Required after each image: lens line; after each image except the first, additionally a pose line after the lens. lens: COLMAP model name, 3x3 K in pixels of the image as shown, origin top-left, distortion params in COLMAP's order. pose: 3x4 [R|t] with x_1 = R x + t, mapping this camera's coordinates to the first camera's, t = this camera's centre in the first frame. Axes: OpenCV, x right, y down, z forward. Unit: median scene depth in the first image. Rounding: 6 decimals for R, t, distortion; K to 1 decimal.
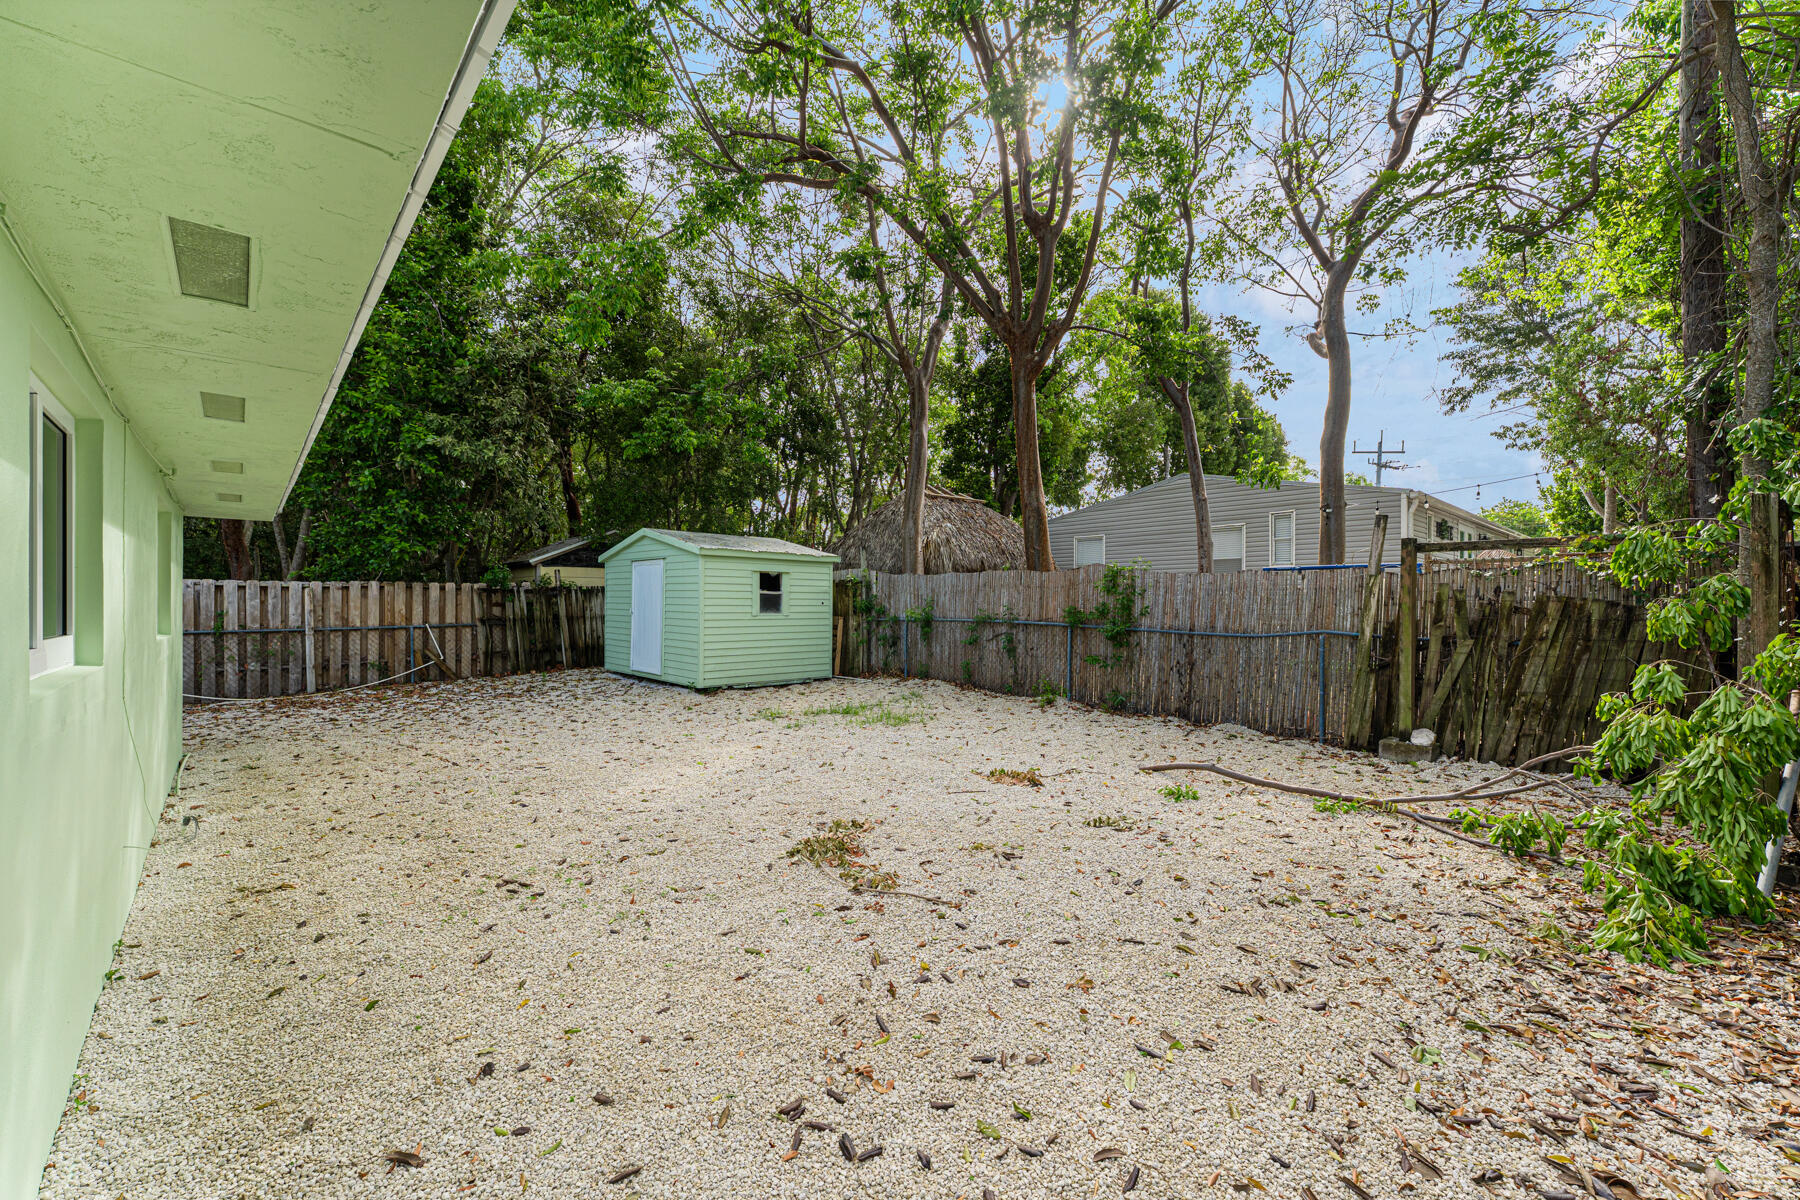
lens RADIAL K [[716.7, 0, 894.5], [0, 716.7, 594.9], [0, 0, 1]] dist [-0.000333, -0.000047]
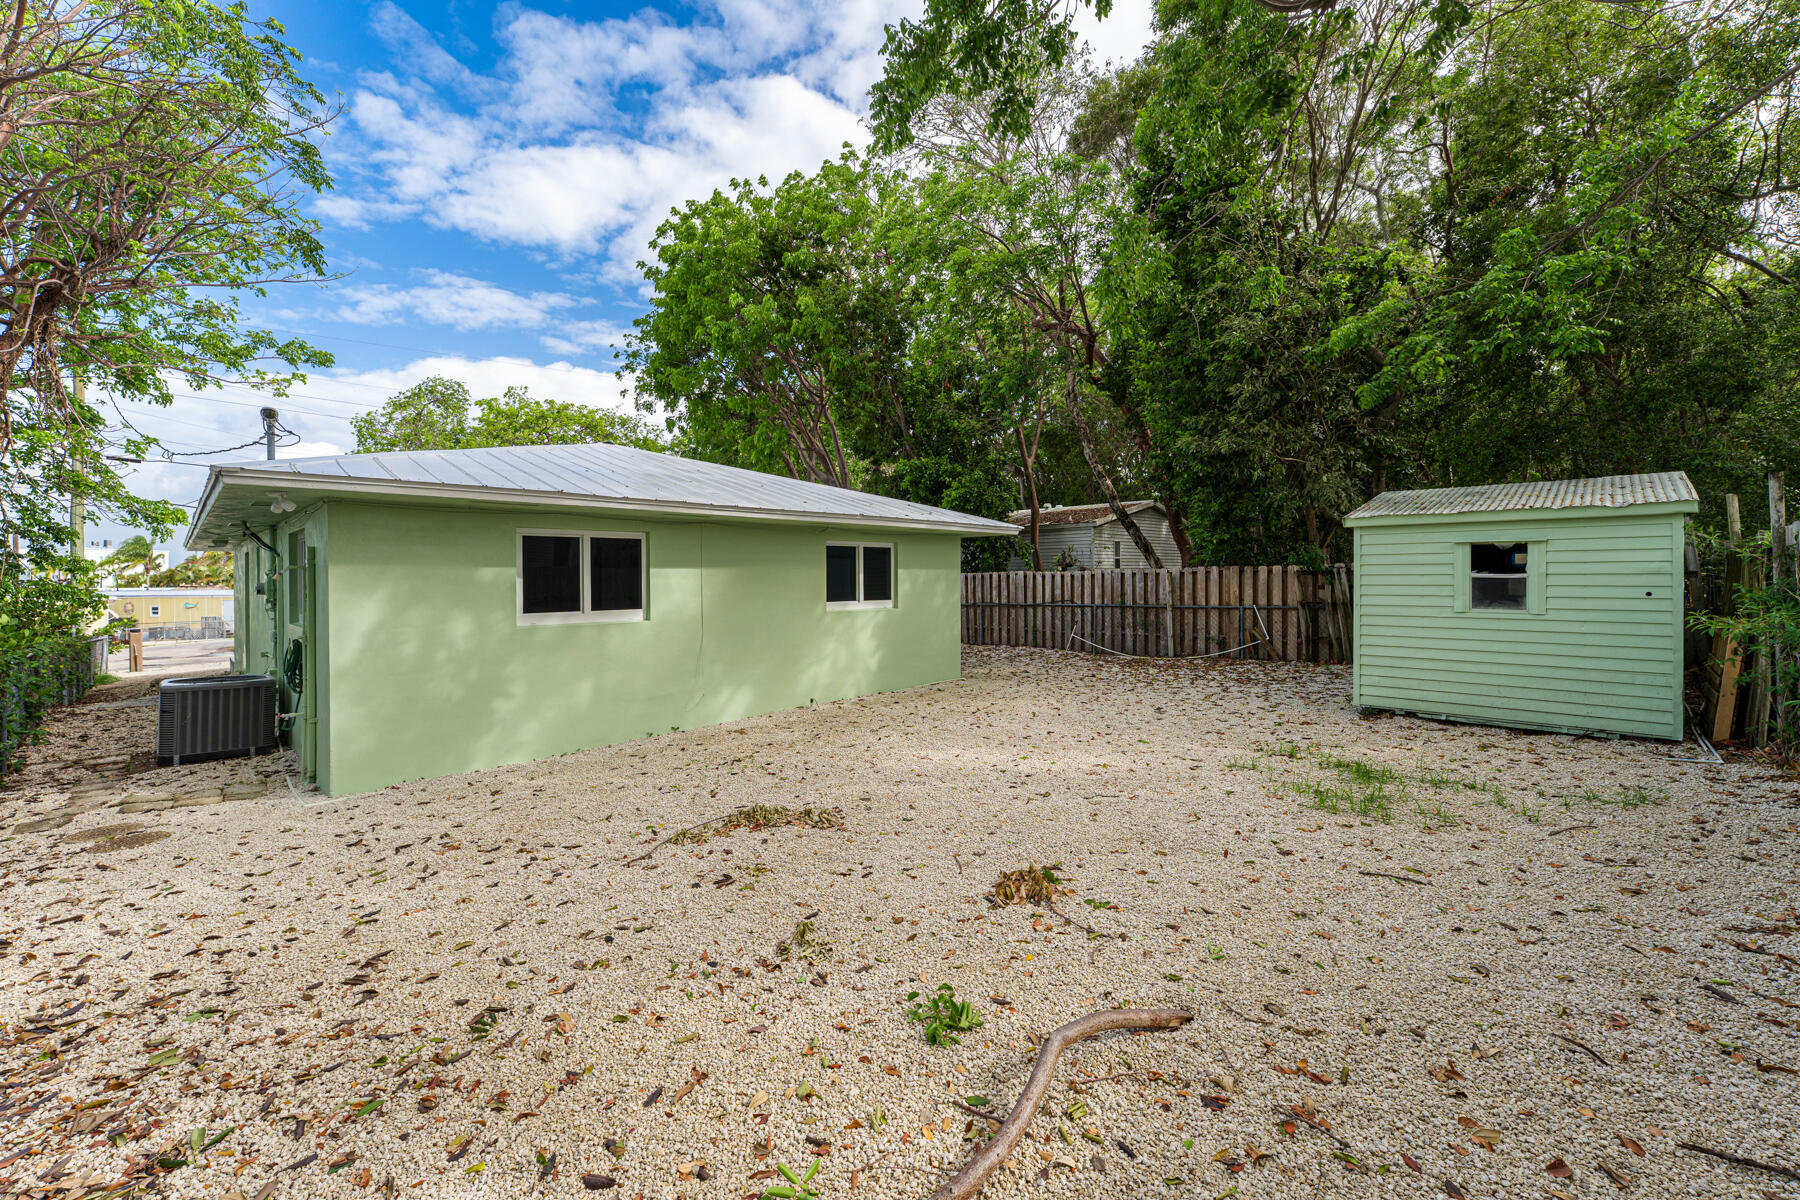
lens RADIAL K [[719.9, 0, 894.1], [0, 719.9, 601.4], [0, 0, 1]] dist [-0.000097, -0.000388]
pose [[0.044211, 0.032169, -0.998504, 0.415768], [0.020971, 0.999231, 0.033121, -0.012527], [0.998802, -0.022404, 0.043503, 0.447641]]
